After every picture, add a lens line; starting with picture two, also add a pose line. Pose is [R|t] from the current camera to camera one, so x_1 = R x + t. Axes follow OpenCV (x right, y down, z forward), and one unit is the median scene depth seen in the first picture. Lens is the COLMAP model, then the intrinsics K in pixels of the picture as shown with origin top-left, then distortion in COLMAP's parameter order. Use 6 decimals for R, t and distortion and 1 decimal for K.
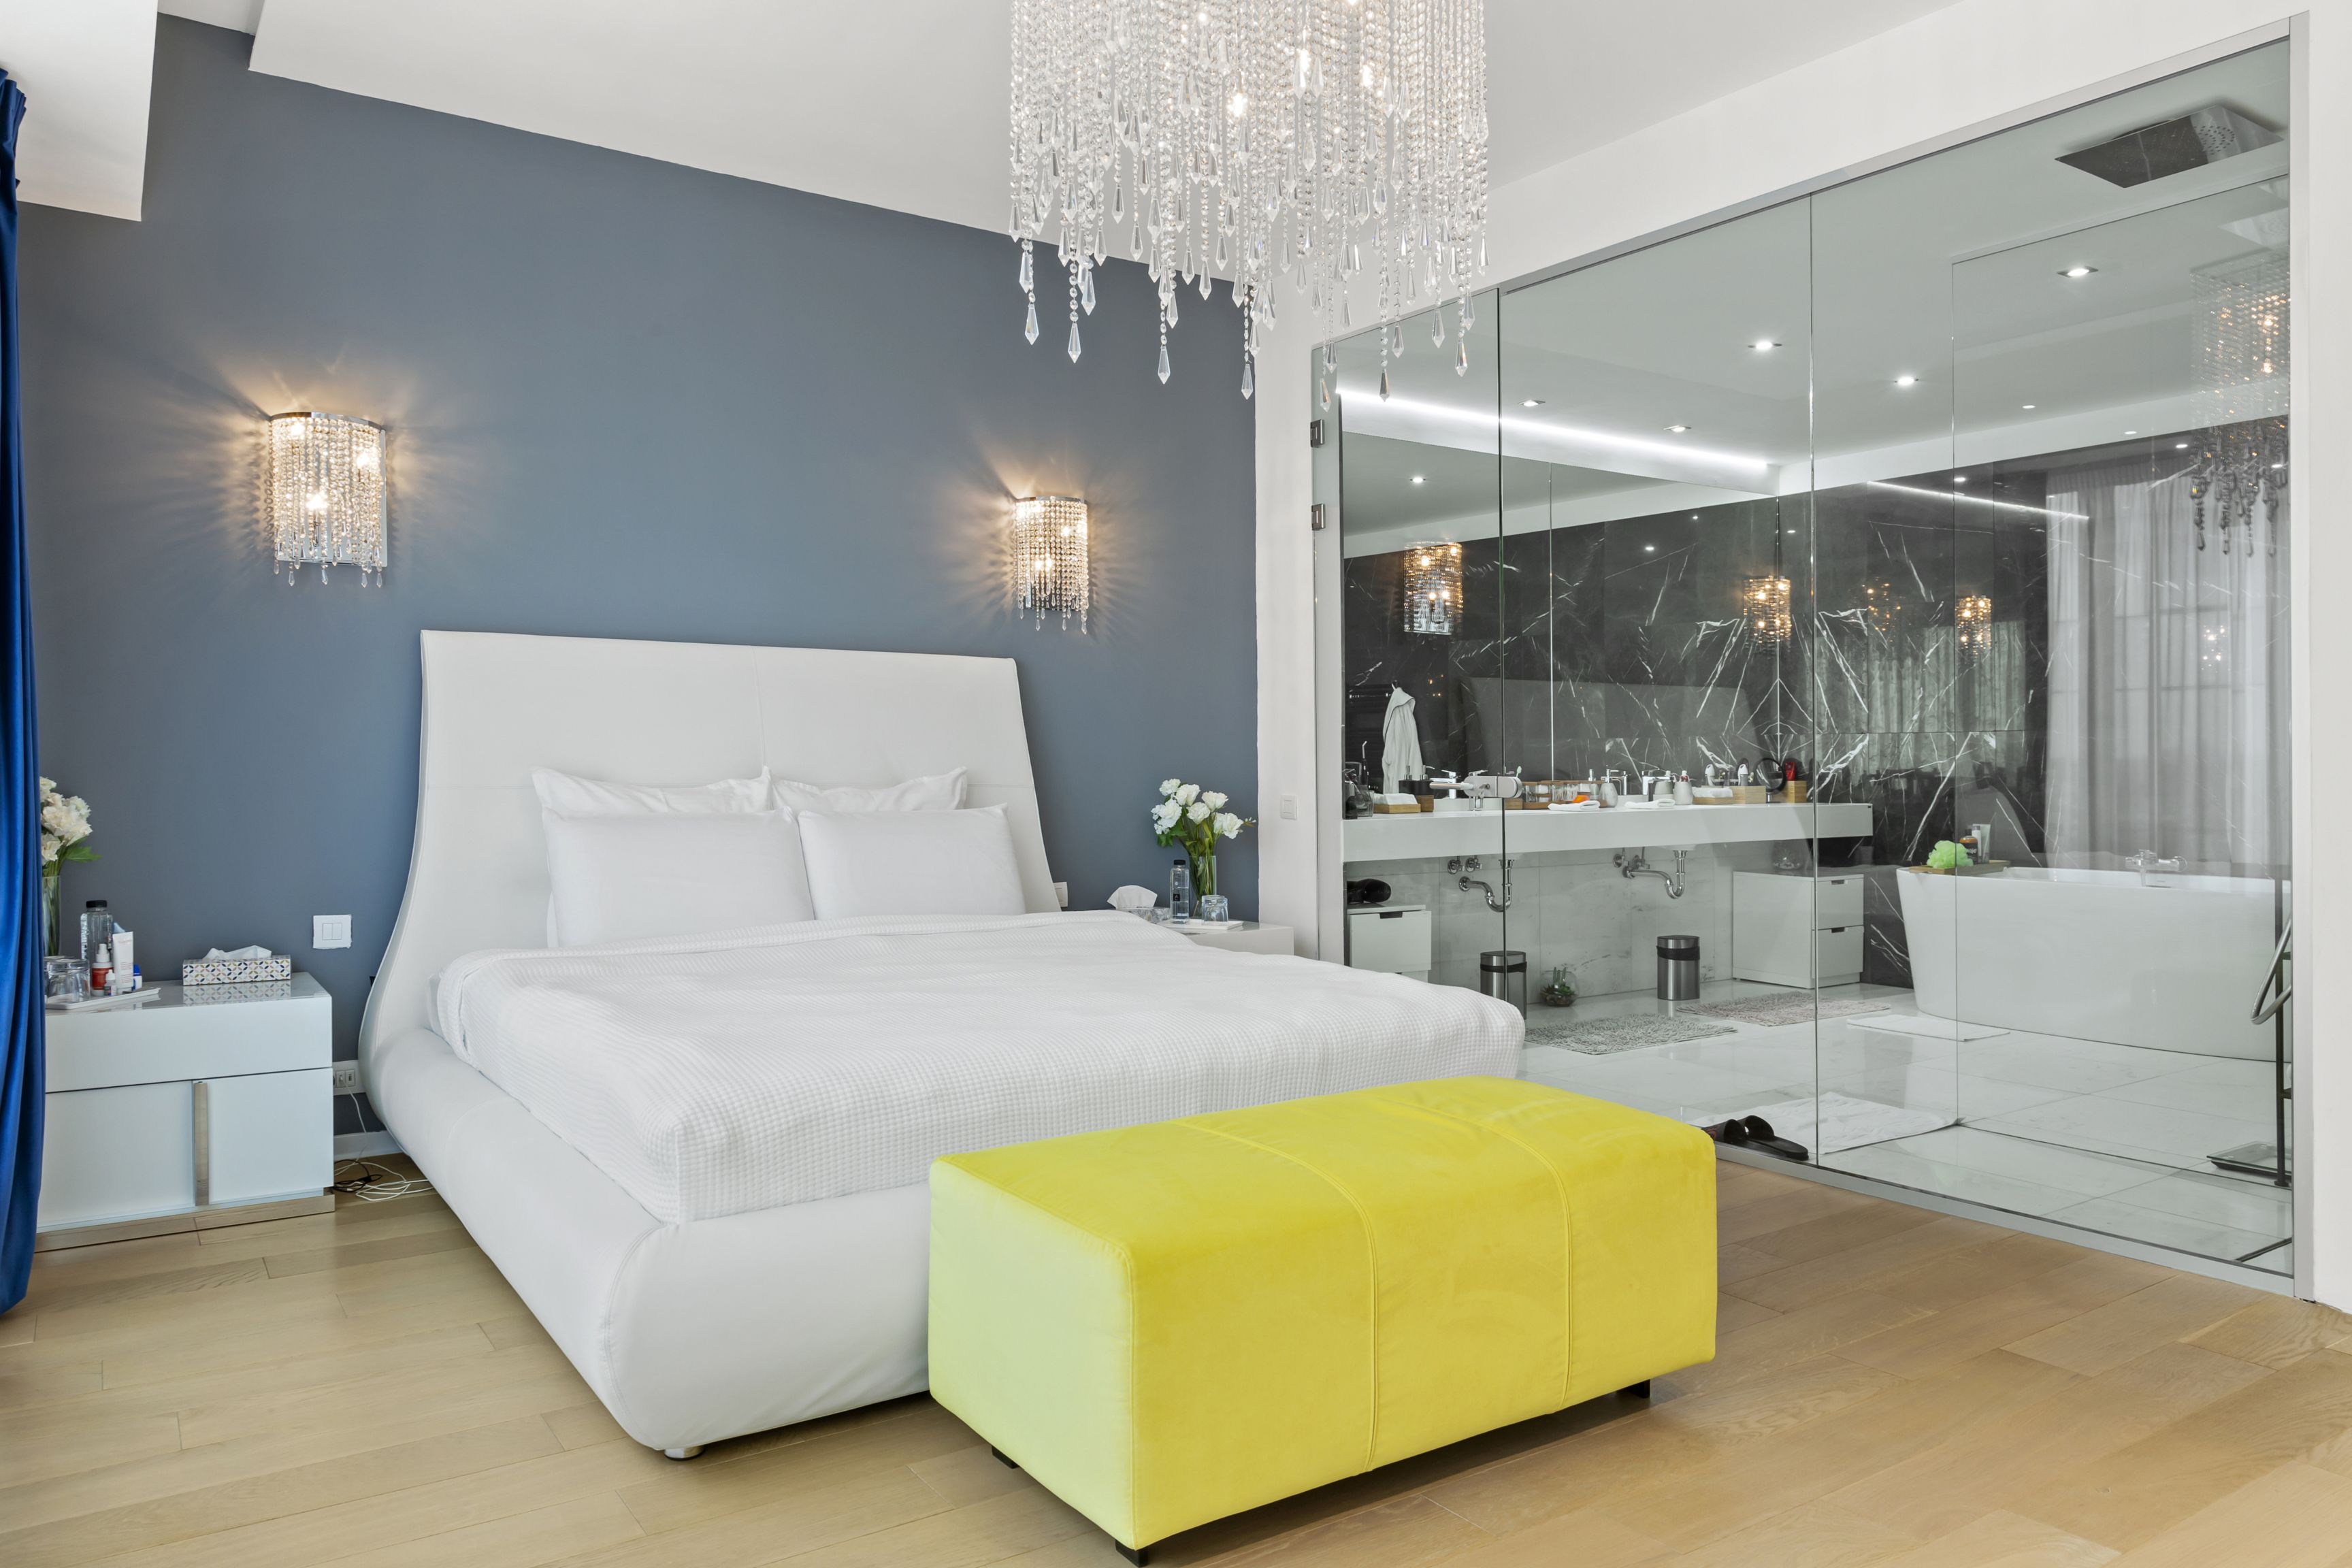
lens RADIAL K [[1658.3, 0, 1183.0], [0, 1658.3, 746.3], [0, 0, 1]] dist [0.004537, -0.000535]
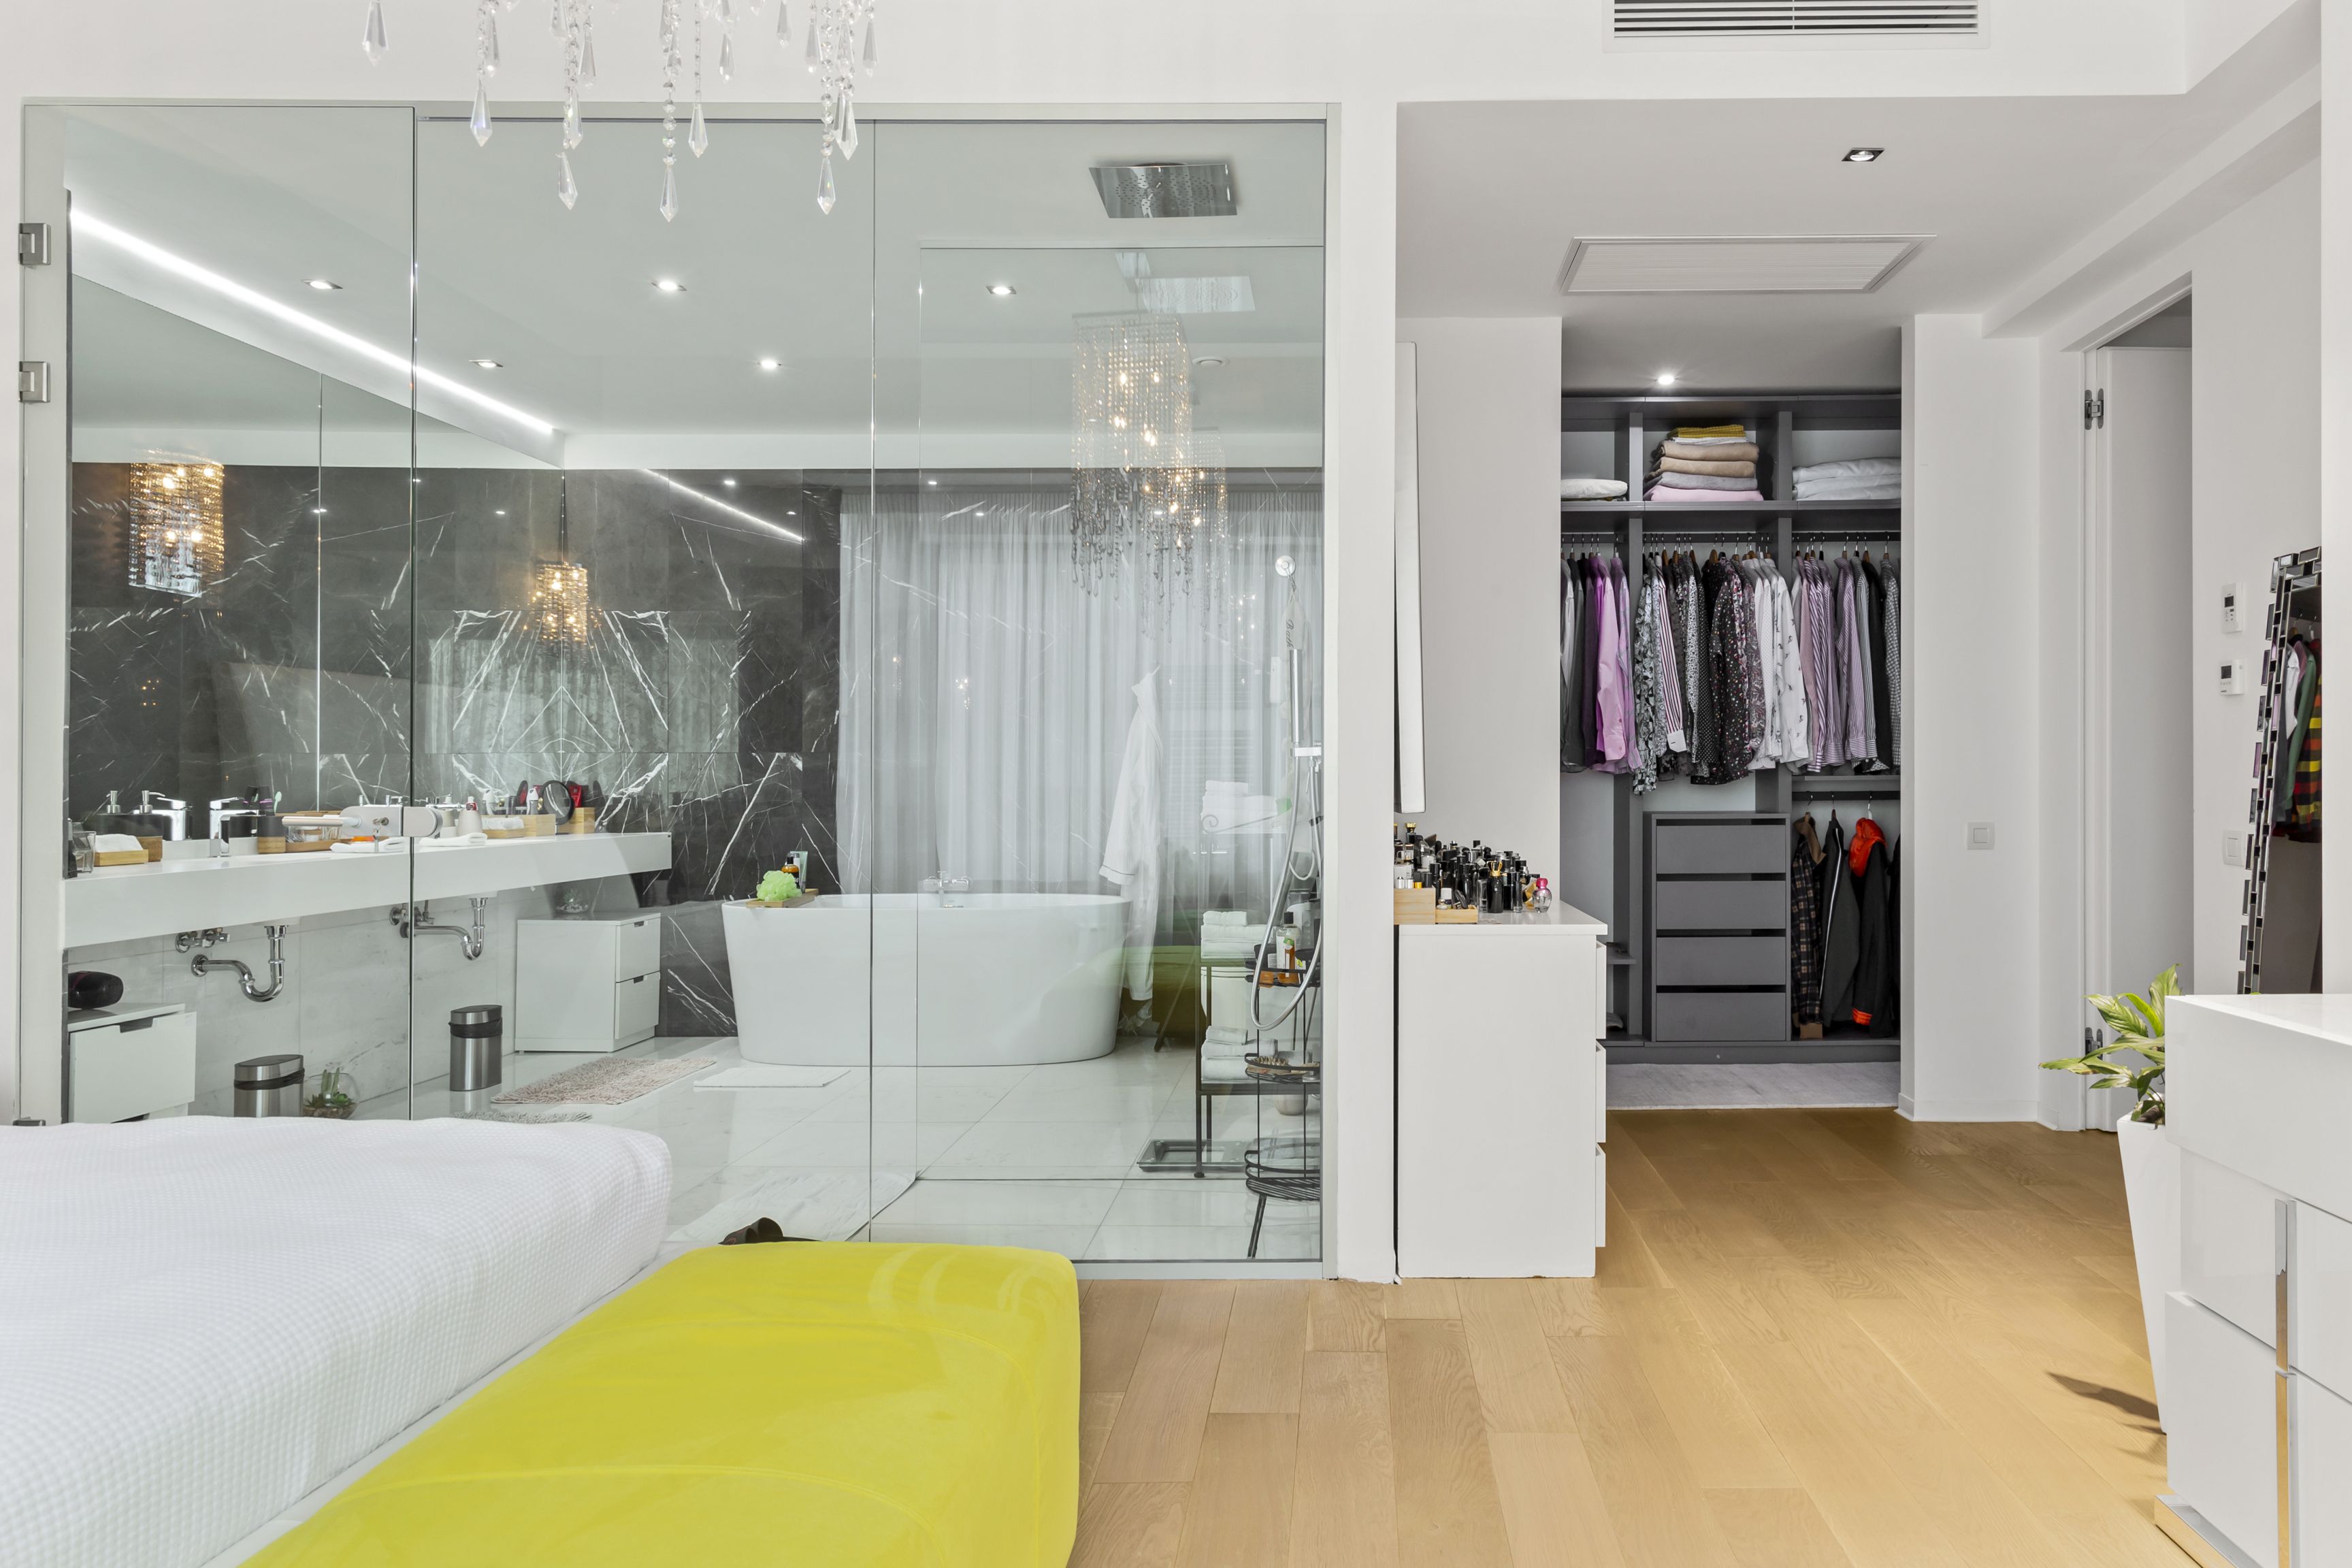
lens RADIAL K [[1658.3, 0, 1183.0], [0, 1658.3, 746.3], [0, 0, 1]] dist [0.004537, -0.000535]
pose [[0.552691, 0.018681, 0.833177, -0.177420], [-0.006764, 0.999816, -0.017930, 0.002789], [-0.833359, 0.004274, 0.552716, 0.292294]]
